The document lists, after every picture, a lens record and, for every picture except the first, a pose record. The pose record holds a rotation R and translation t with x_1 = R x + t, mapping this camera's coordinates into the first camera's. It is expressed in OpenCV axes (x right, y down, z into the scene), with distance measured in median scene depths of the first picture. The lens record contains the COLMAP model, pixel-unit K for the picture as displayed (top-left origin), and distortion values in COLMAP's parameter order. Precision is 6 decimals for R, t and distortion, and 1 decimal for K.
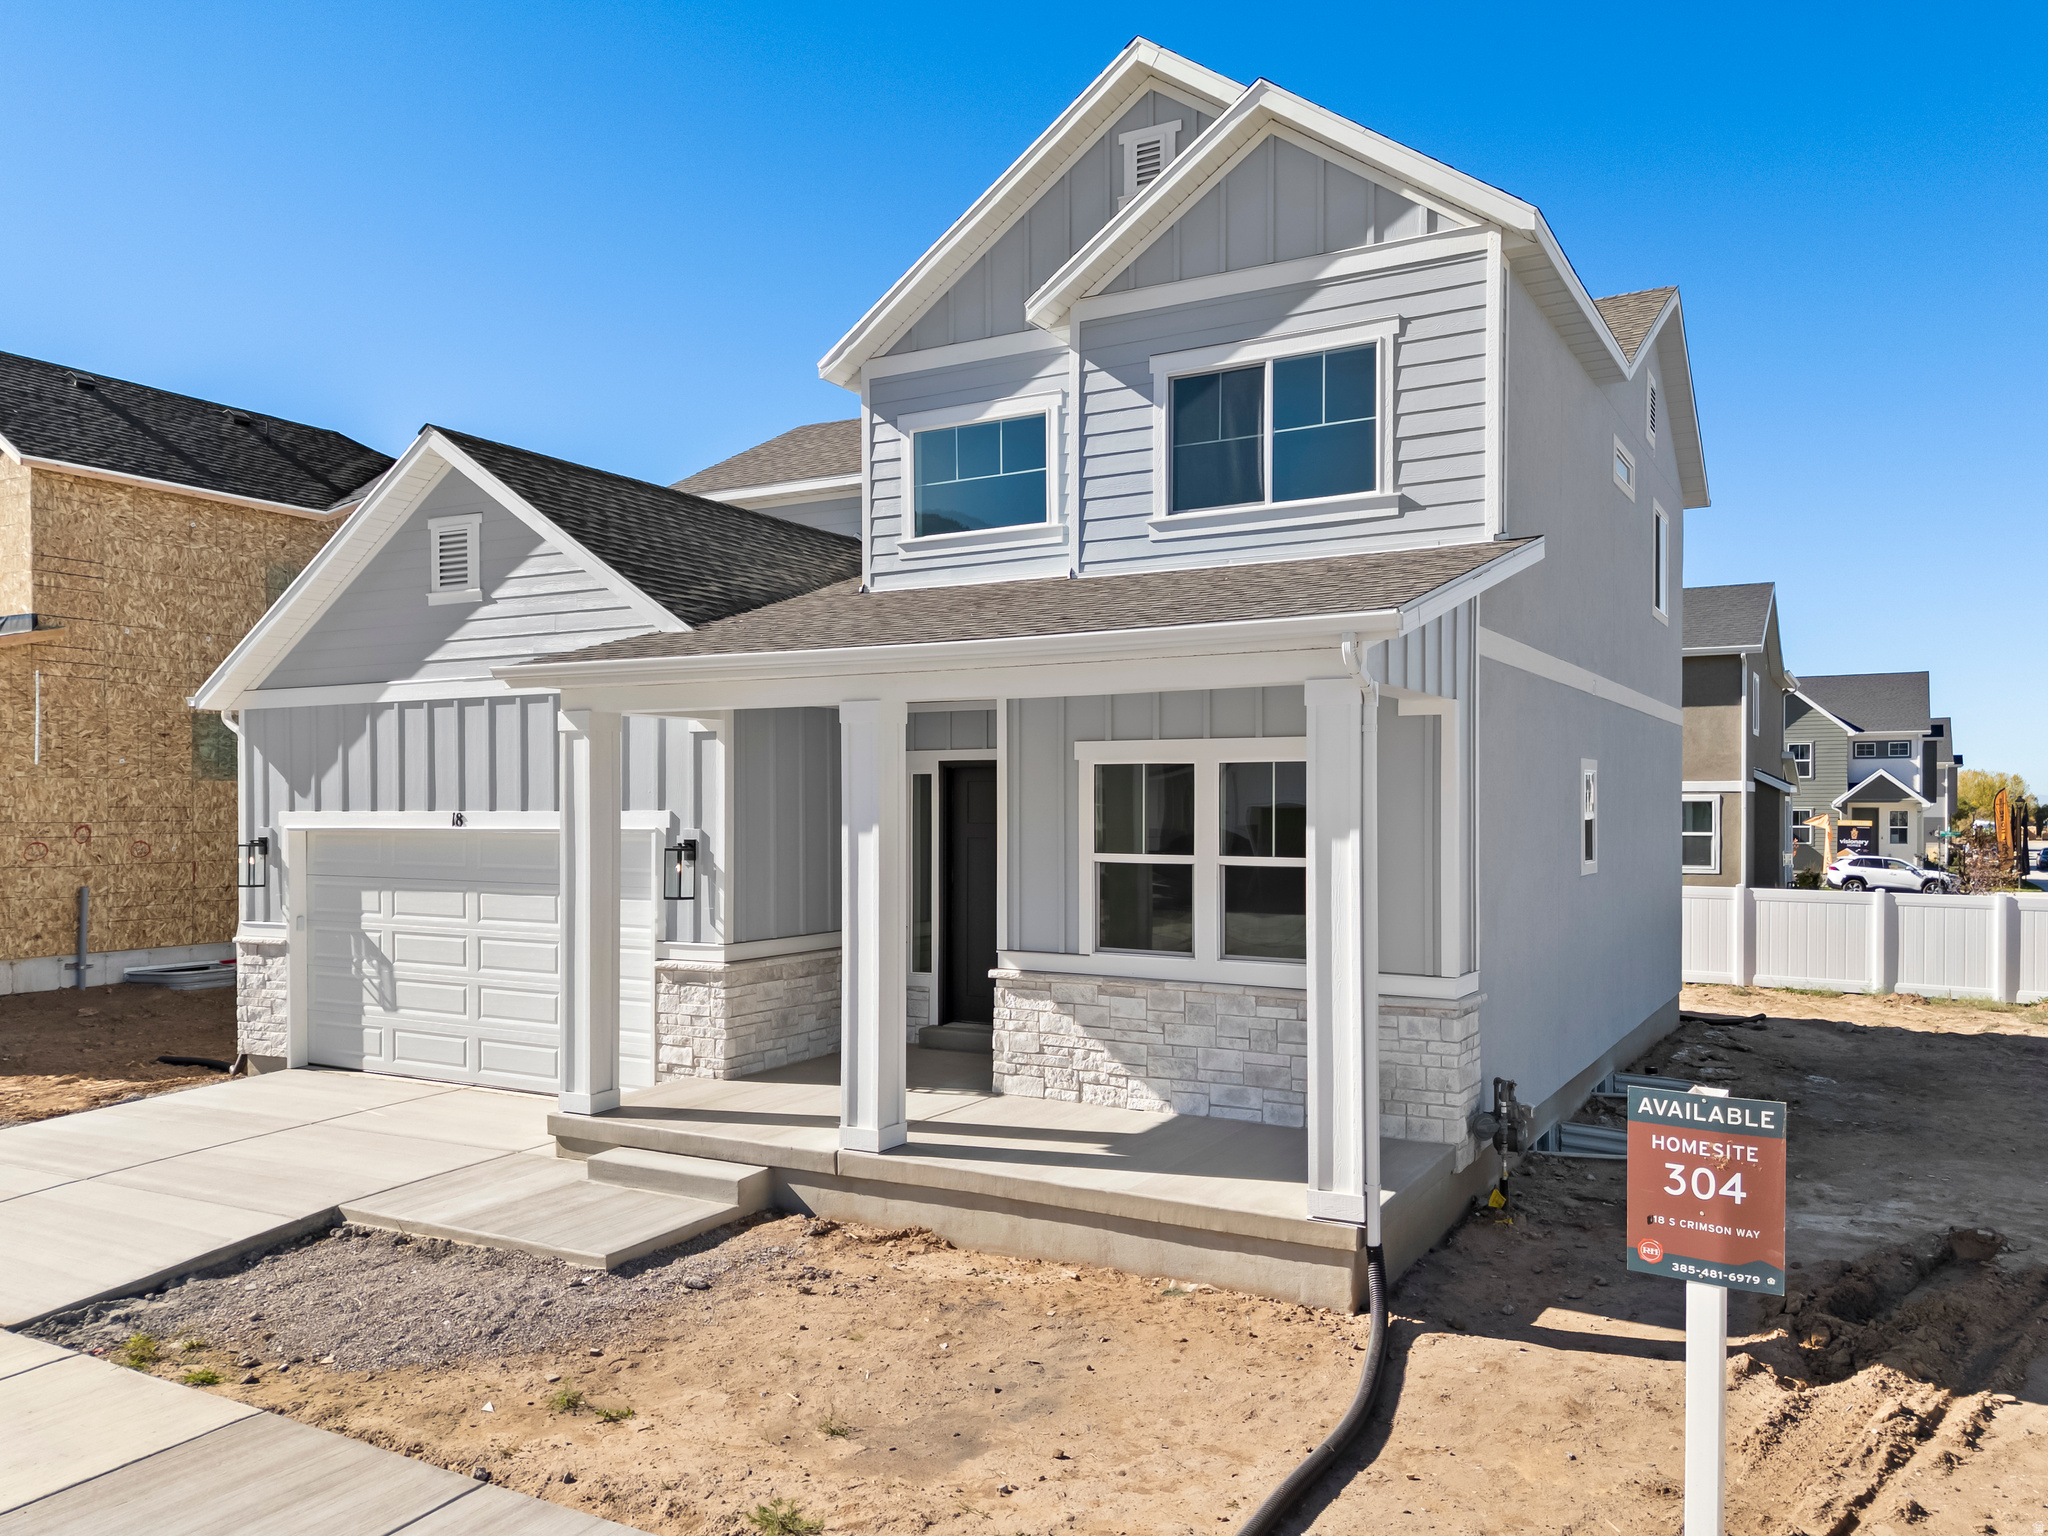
lens RADIAL K [[1463.5, 0, 1081.0], [0, 1463.5, 820.3], [0, 0, 1]] dist [0.058795, -0.083969]
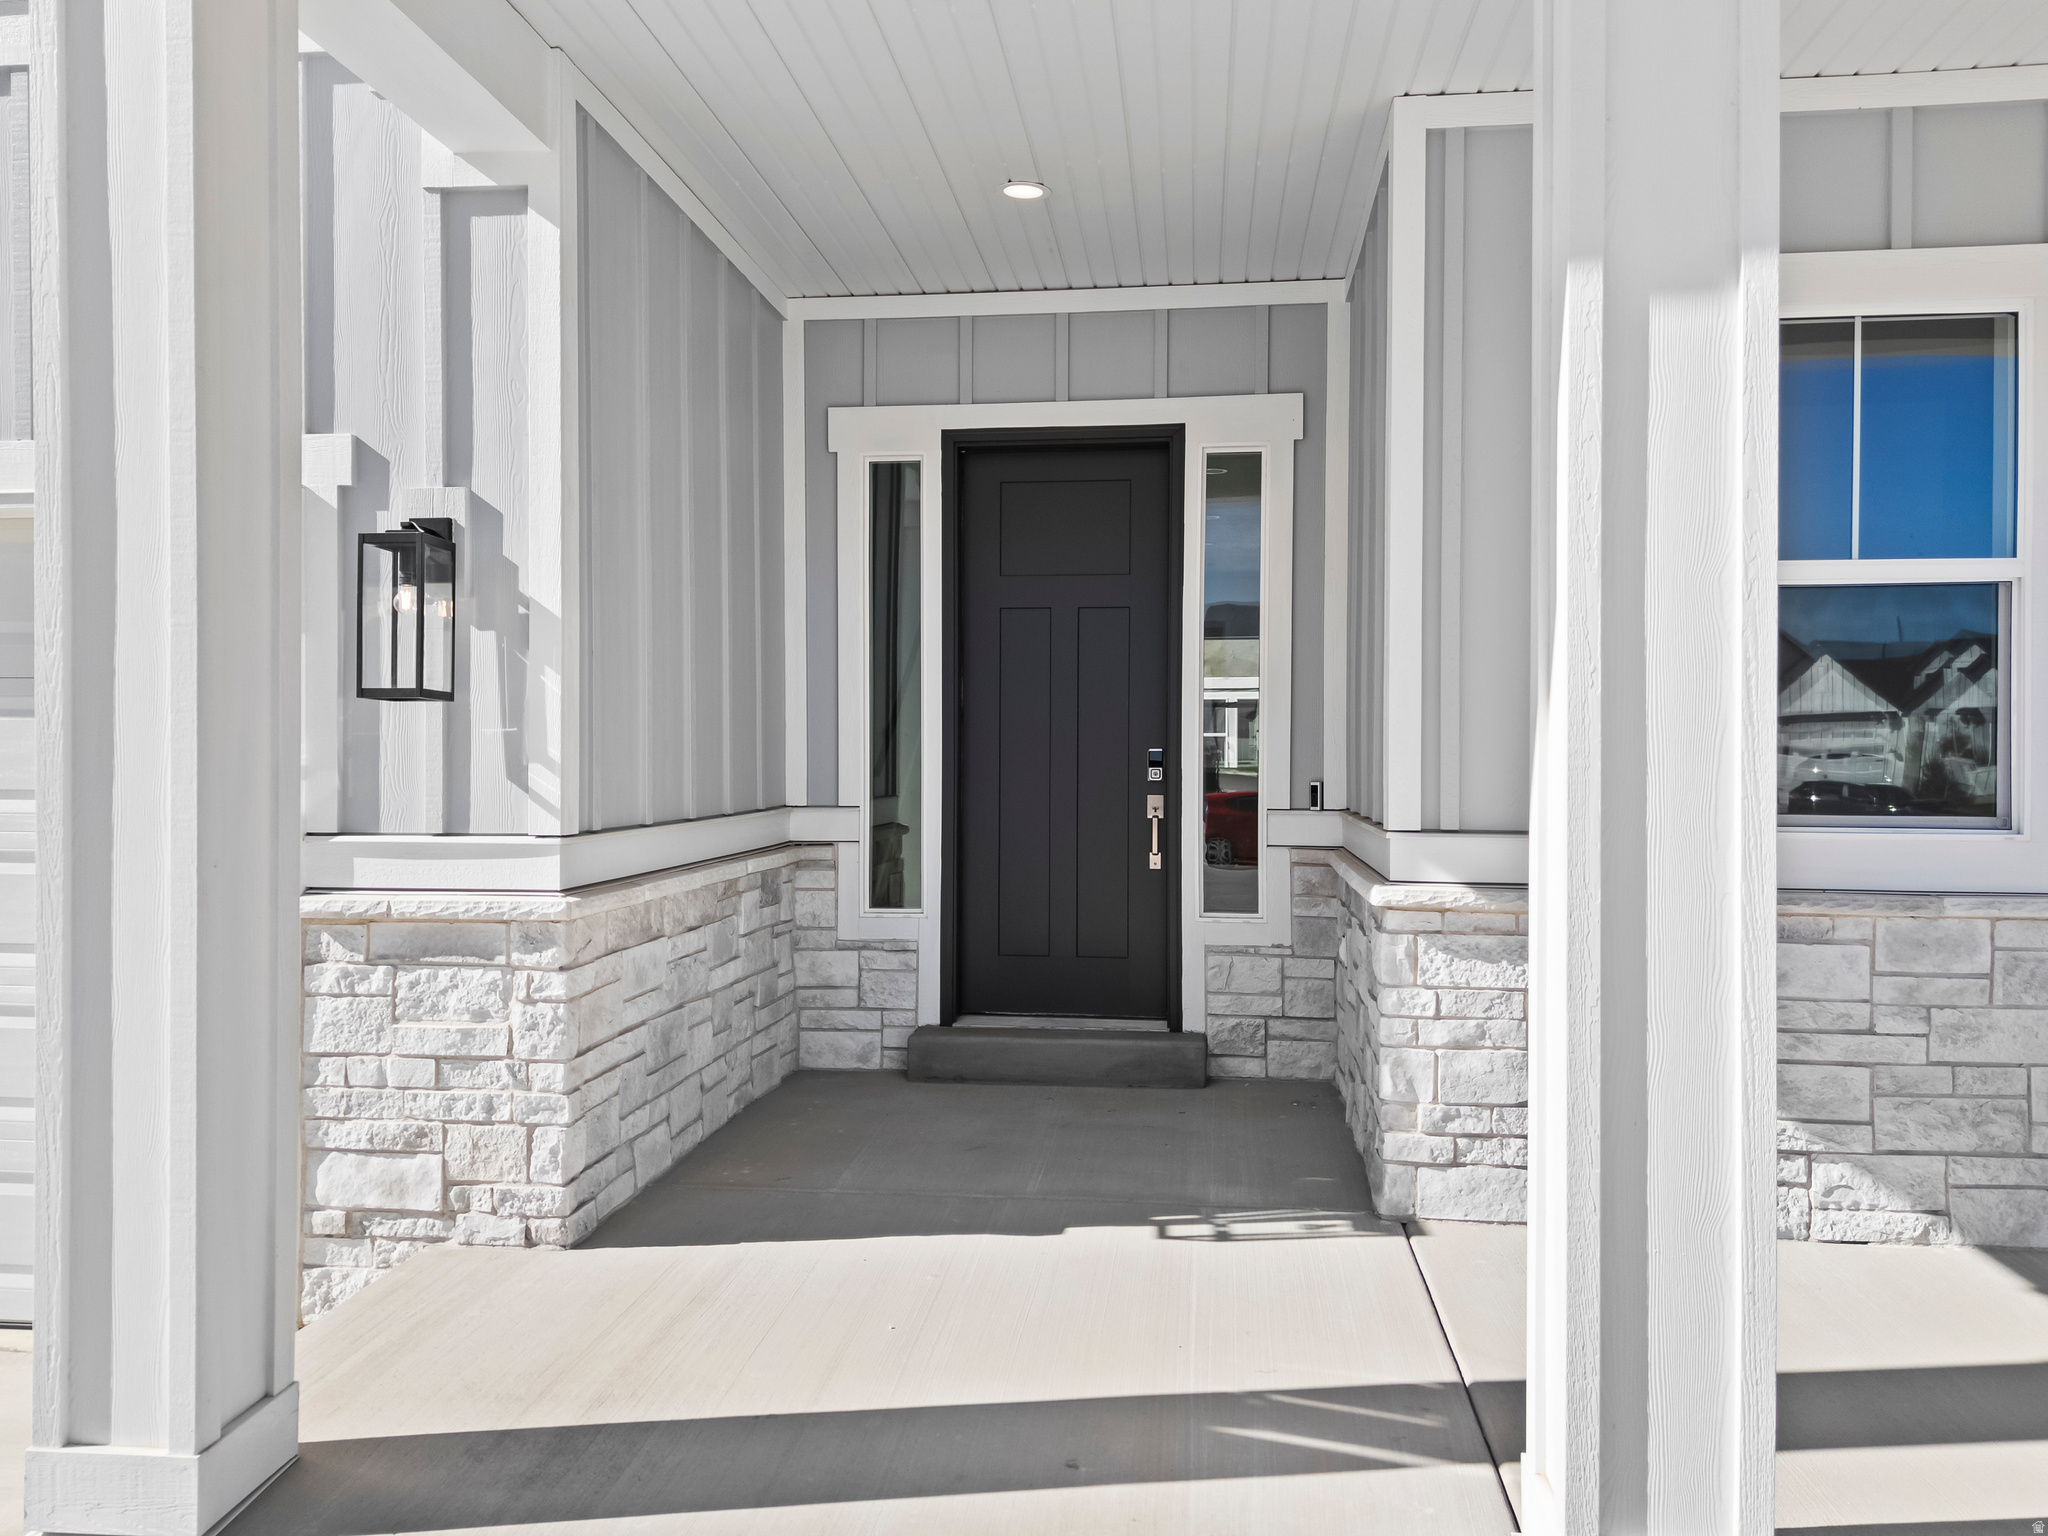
lens RADIAL K [[1447.1, 0, 1024.0], [0, 1447.1, 768.0], [0, 0, 1]] dist [0.055257, -0.077417]
pose [[0.932392, -0.001059, 0.361447, -0.260644], [-0.000858, 0.999986, 0.005144, 0.066666], [-0.361447, -0.005106, 0.932379, 0.651280]]
